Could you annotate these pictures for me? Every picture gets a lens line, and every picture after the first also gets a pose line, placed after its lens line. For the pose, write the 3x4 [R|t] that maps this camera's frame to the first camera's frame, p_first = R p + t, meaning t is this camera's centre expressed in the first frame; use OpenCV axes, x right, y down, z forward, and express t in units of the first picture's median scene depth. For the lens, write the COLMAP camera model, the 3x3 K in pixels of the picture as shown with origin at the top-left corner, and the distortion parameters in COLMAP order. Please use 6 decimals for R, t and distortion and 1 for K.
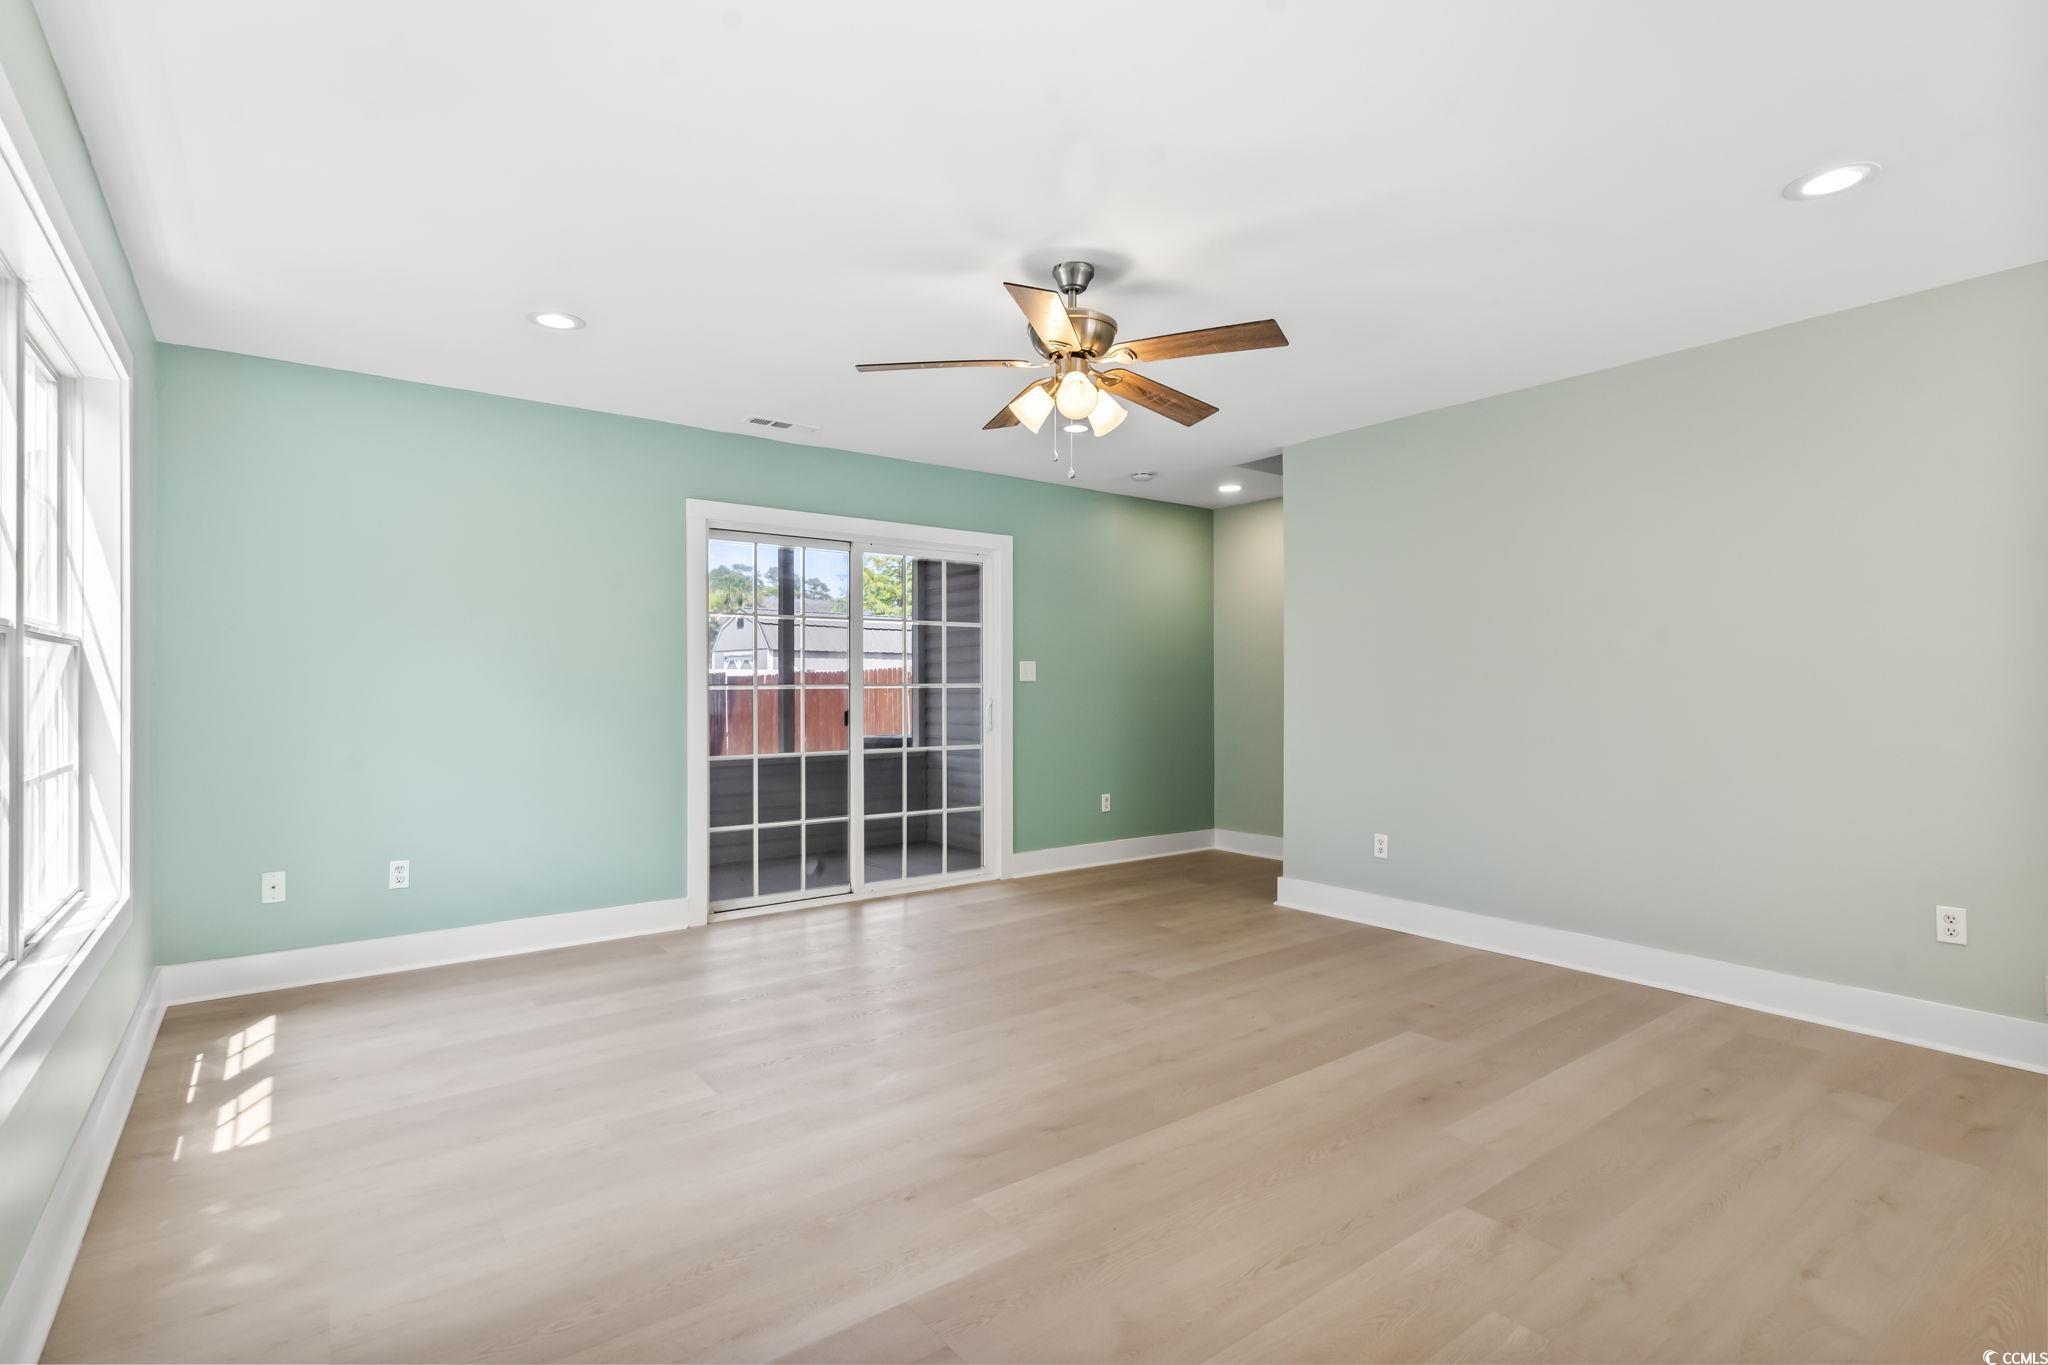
lens RADIAL K [[960.2, 0, 1017.2], [0, 960.2, 681.5], [0, 0, 1]] dist [0.005498, -0.000378]
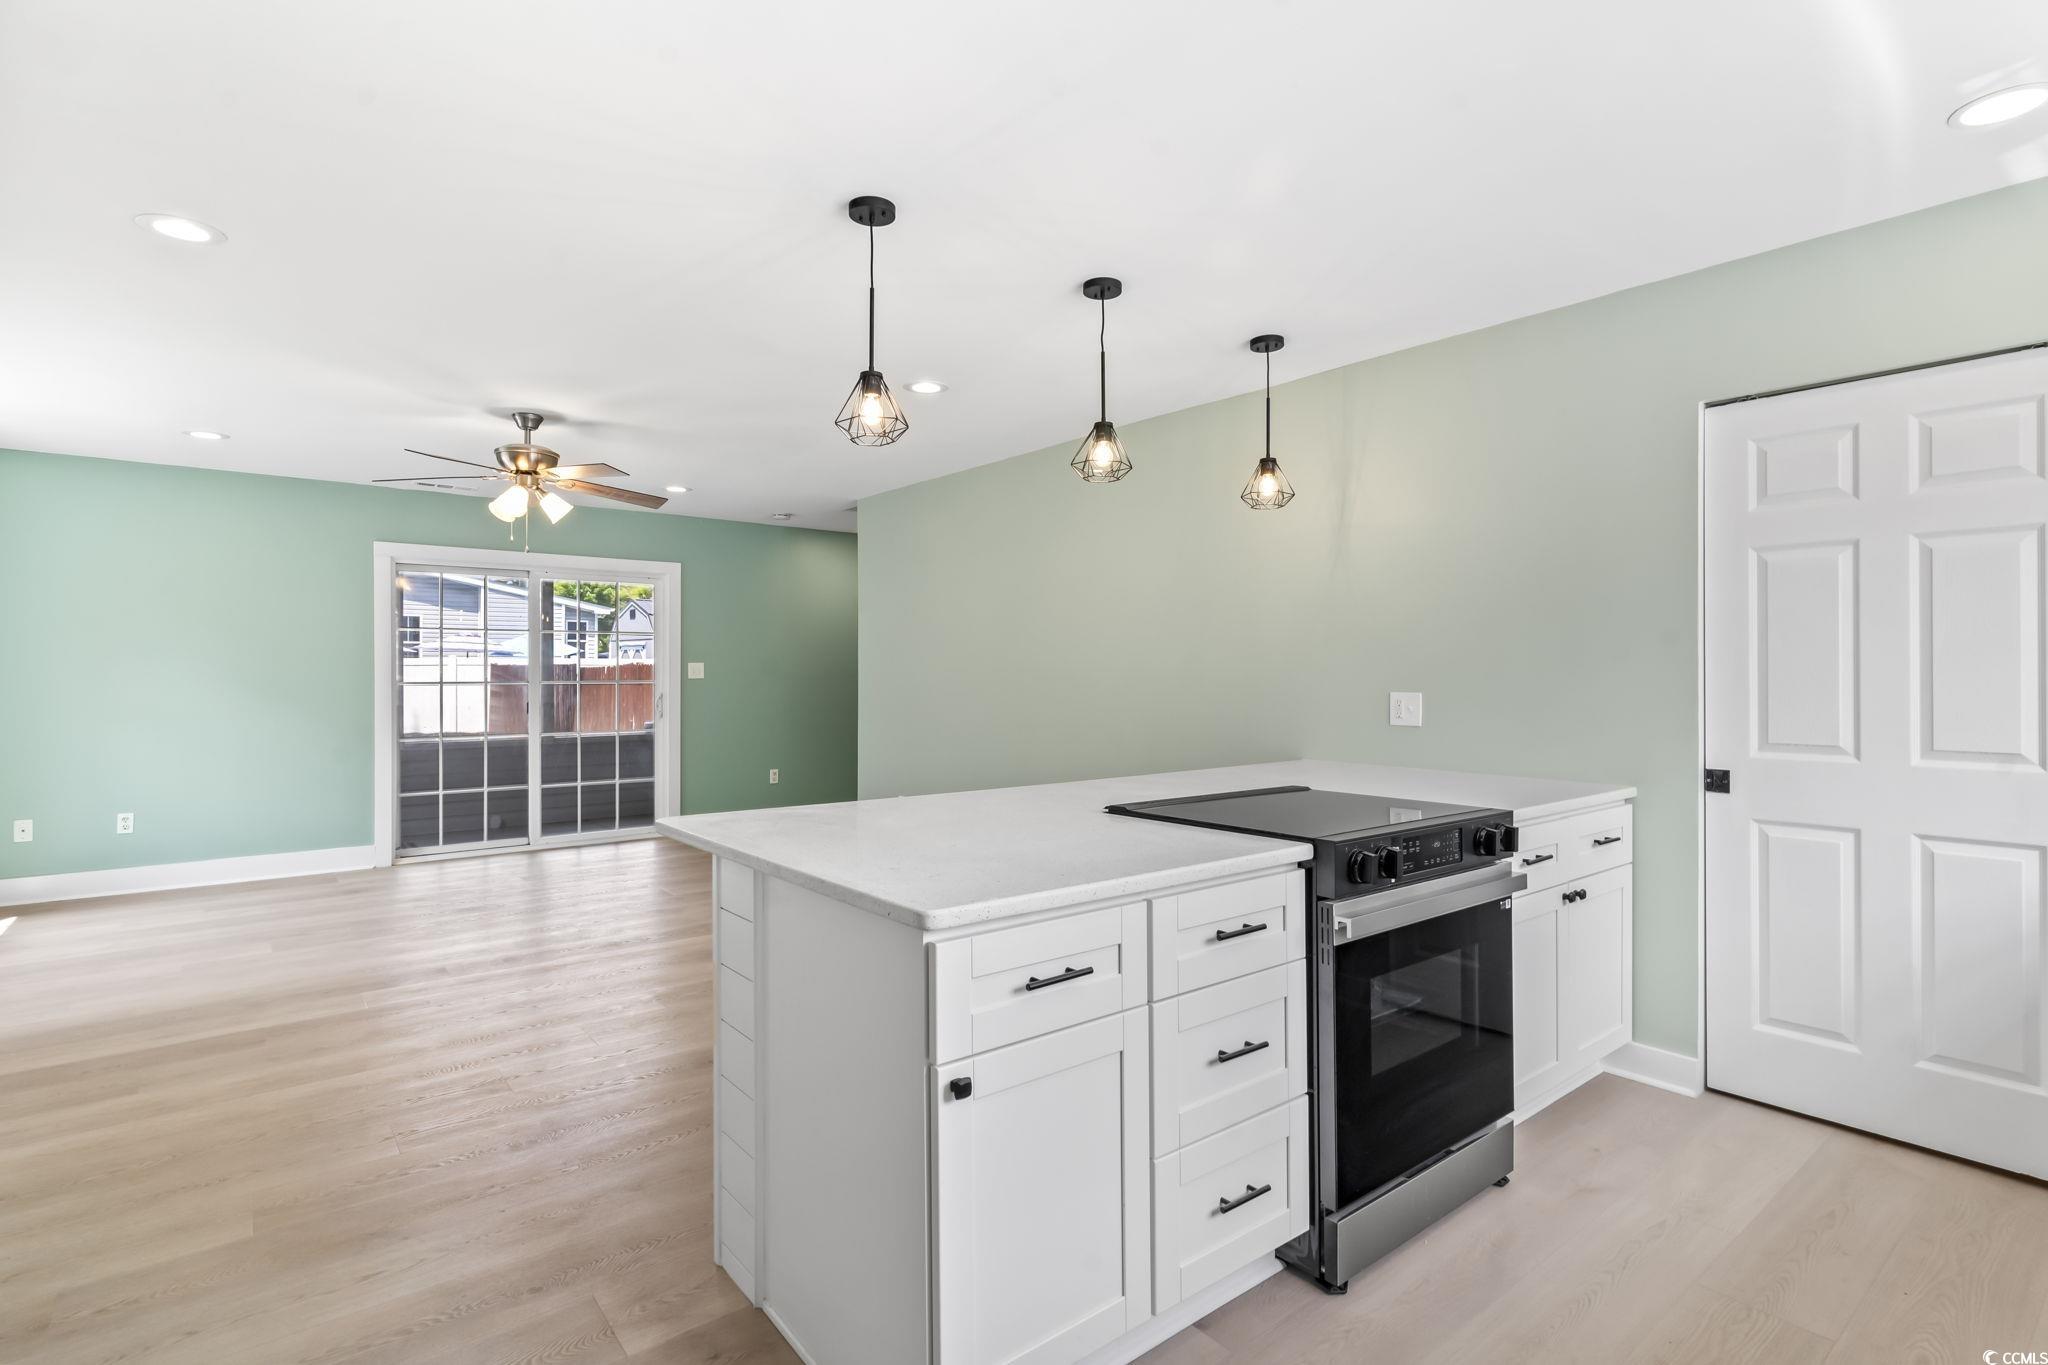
lens RADIAL K [[978.6, 0, 1028.8], [0, 978.6, 682.5], [0, 0, 1]] dist [0.001589, 0.000578]
pose [[0.999660, 0.000687, 0.026065, 0.511159], [-0.001154, 0.999839, 0.017919, -0.023328], [-0.026048, -0.017943, 0.999500, -0.360803]]
